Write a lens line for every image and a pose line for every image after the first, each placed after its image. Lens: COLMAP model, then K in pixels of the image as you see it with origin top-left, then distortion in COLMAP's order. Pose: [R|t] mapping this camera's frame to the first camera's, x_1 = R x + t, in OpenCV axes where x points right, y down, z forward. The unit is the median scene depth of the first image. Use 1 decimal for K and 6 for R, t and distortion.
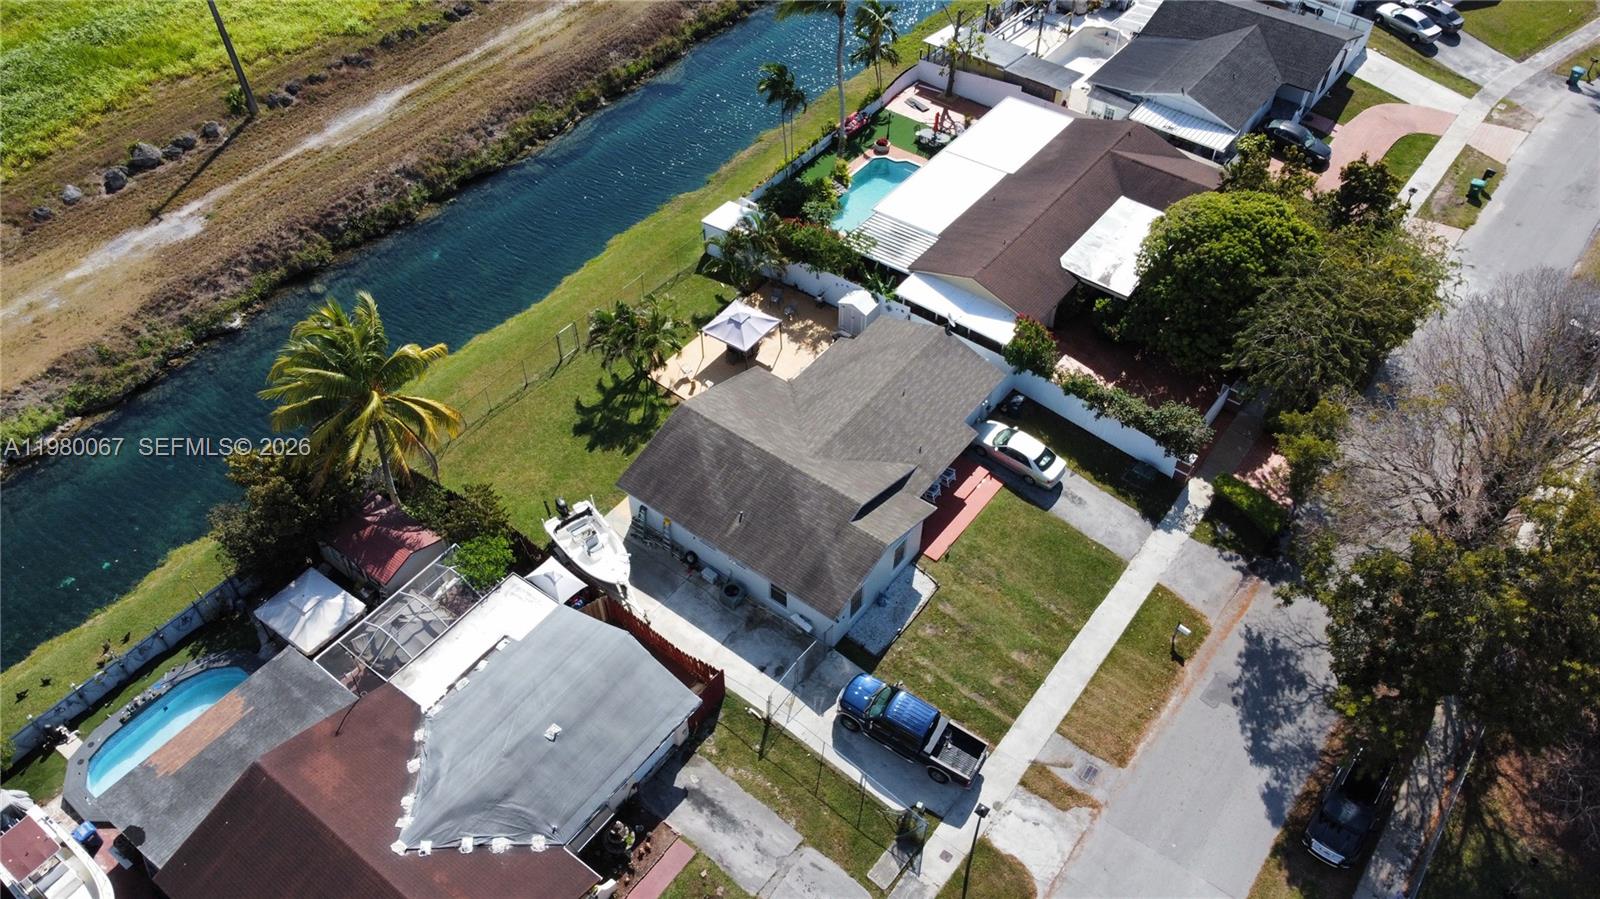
lens RADIAL K [[1215.7, 0, 793.6], [0, 1215.7, 439.1], [0, 0, 1]] dist [-0.003716, -0.000002]
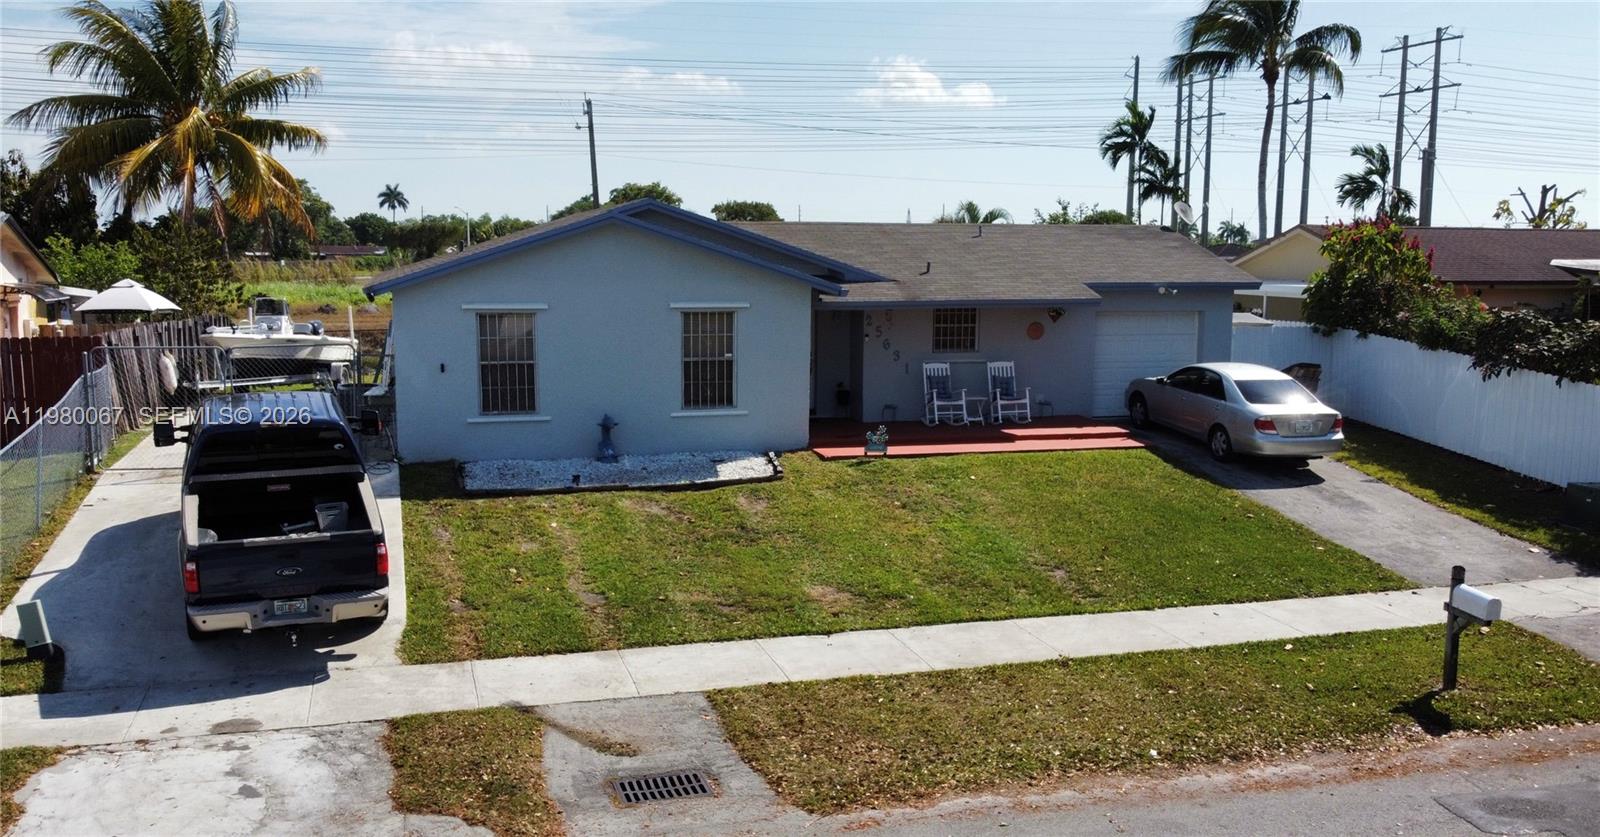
lens RADIAL K [[1354.5, 0, 799.0], [0, 1354.5, 468.8], [0, 0, 1]] dist [-0.001191, -0.007150]
pose [[0.804301, 0.094198, -0.586708, 0.317244], [-0.428726, 0.775659, -0.463193, 0.267106], [0.411454, 0.624083, 0.664248, 0.667687]]
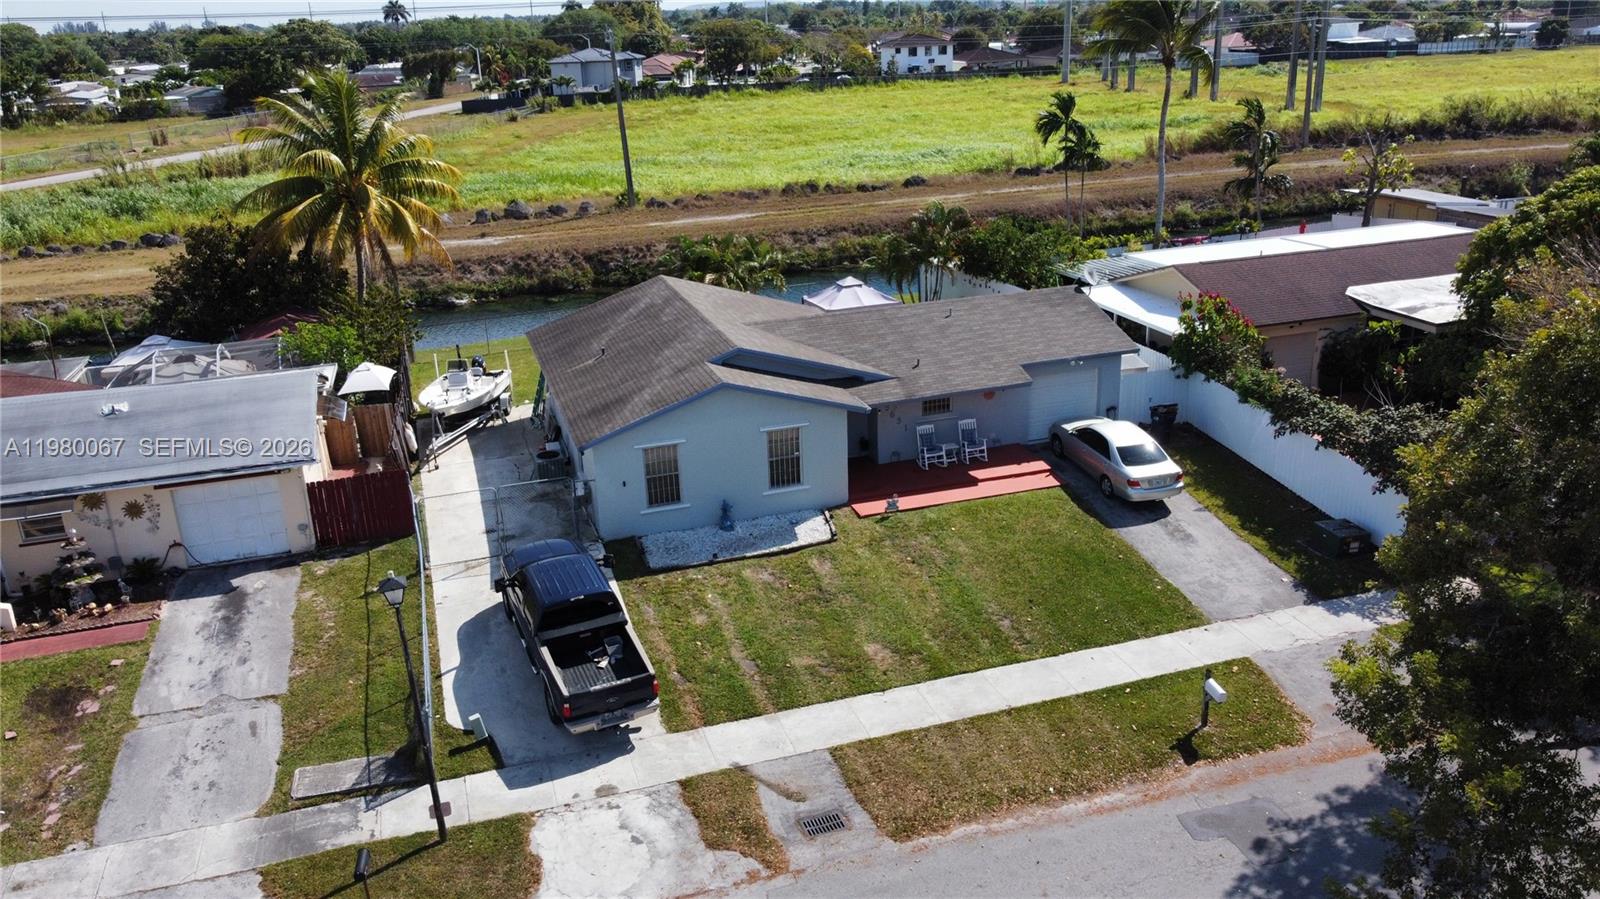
lens RADIAL K [[1215.7, 0, 793.6], [0, 1215.7, 439.1], [0, 0, 1]] dist [-0.003716, -0.000002]
pose [[0.817972, 0.160724, -0.552350, 0.370305], [-0.384854, 0.866548, -0.317778, 0.241993], [0.427563, 0.472507, 0.770667, 0.476291]]
